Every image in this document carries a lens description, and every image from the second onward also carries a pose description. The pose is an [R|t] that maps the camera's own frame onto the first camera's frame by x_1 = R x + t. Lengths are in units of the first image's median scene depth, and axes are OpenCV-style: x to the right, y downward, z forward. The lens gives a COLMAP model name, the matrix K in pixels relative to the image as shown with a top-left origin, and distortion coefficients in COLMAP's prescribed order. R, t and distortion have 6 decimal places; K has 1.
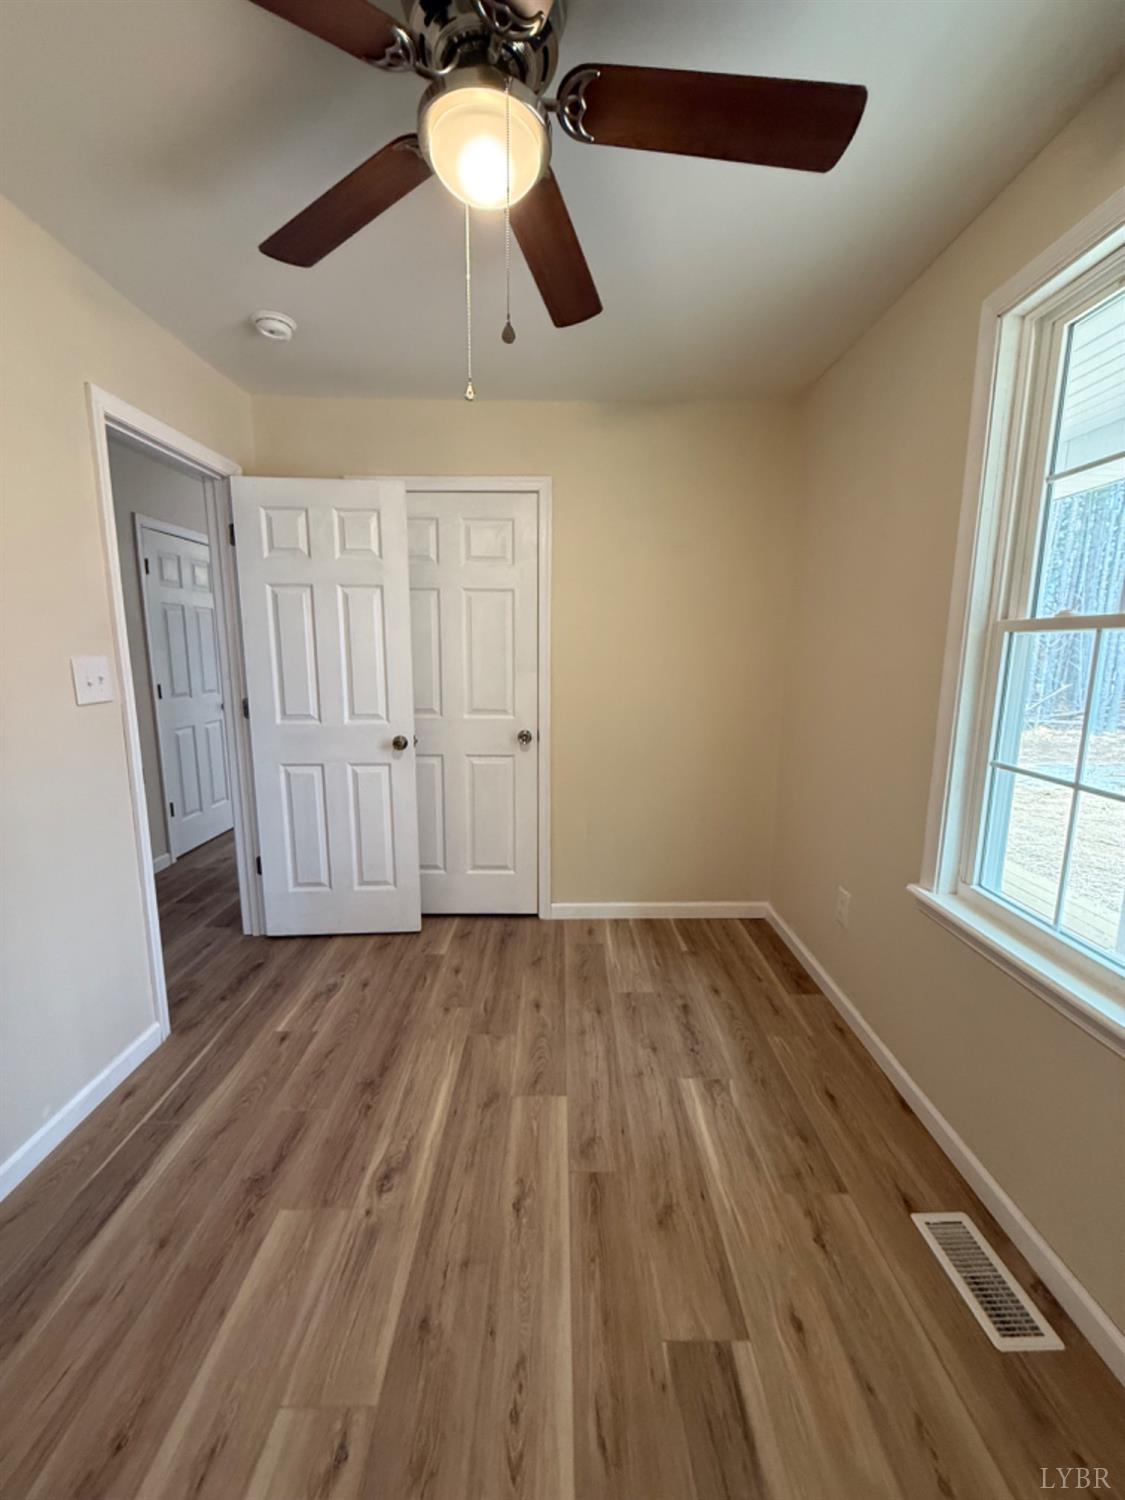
lens RADIAL K [[595.9, 0, 561.5], [0, 595.9, 746.8], [0, 0, 1]] dist [-0.000710, 0.000049]
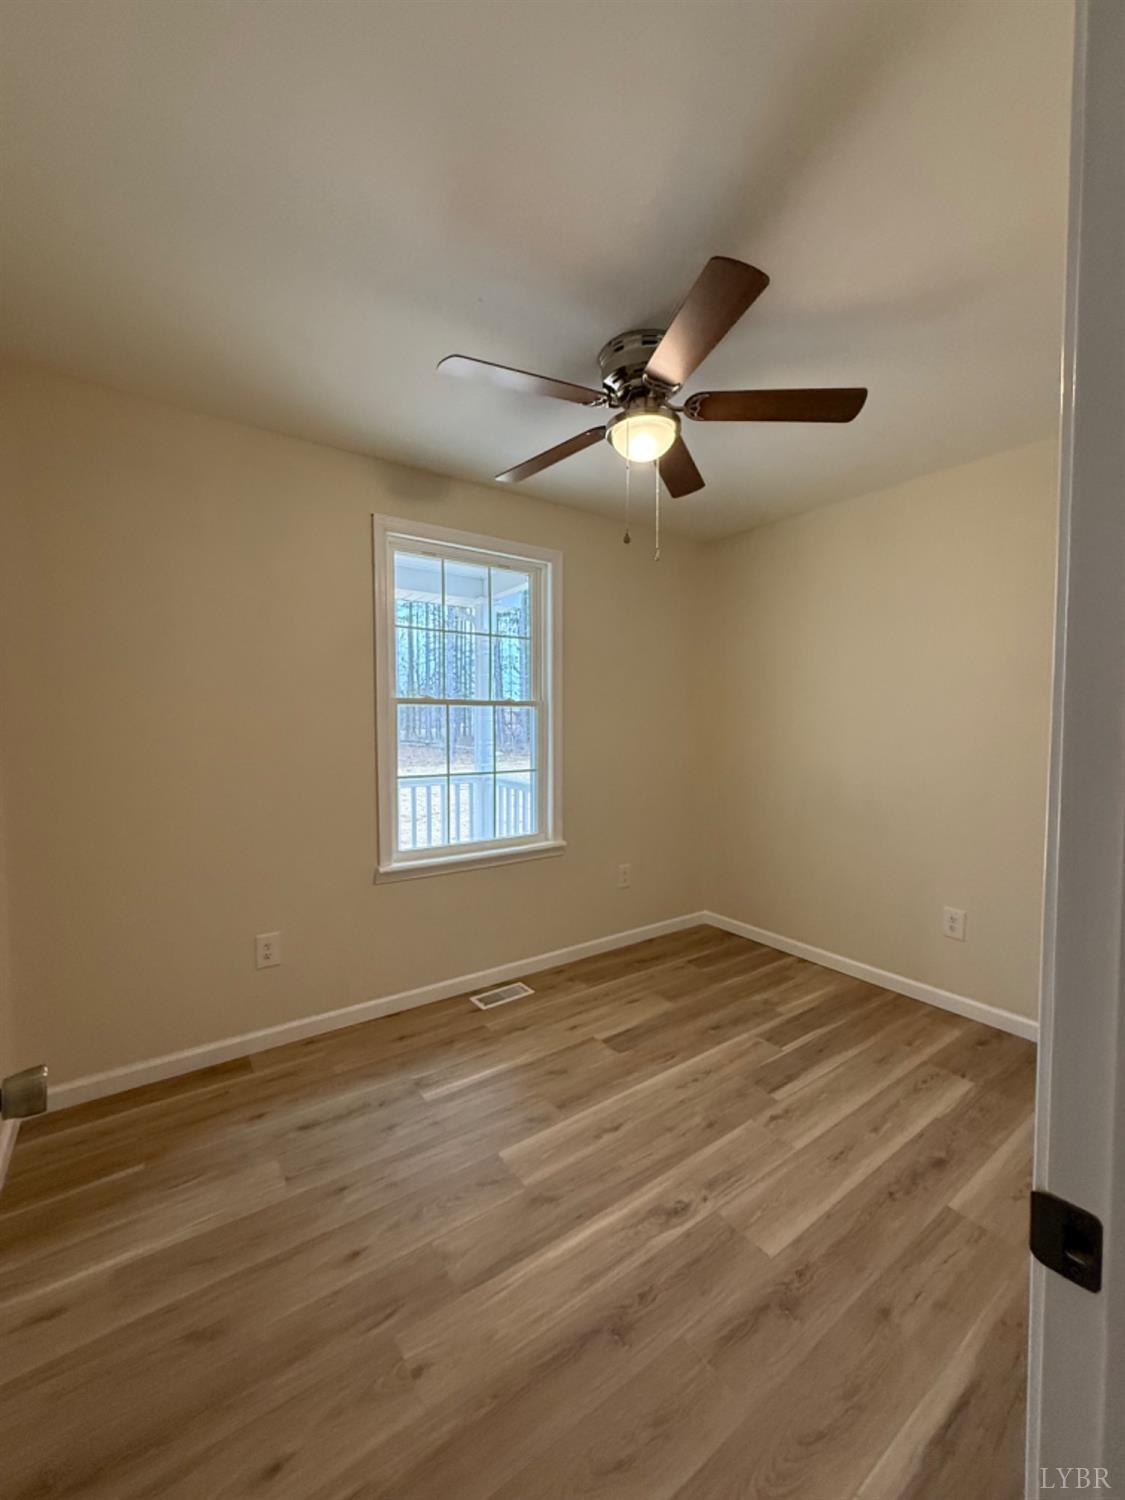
lens RADIAL K [[595.9, 0, 561.5], [0, 595.9, 746.8], [0, 0, 1]] dist [-0.000710, 0.000049]
pose [[-0.578257, -0.037249, 0.815004, -0.997925], [0.130632, 0.981841, 0.137559, -0.240310], [-0.805329, 0.186010, -0.562891, 1.601201]]
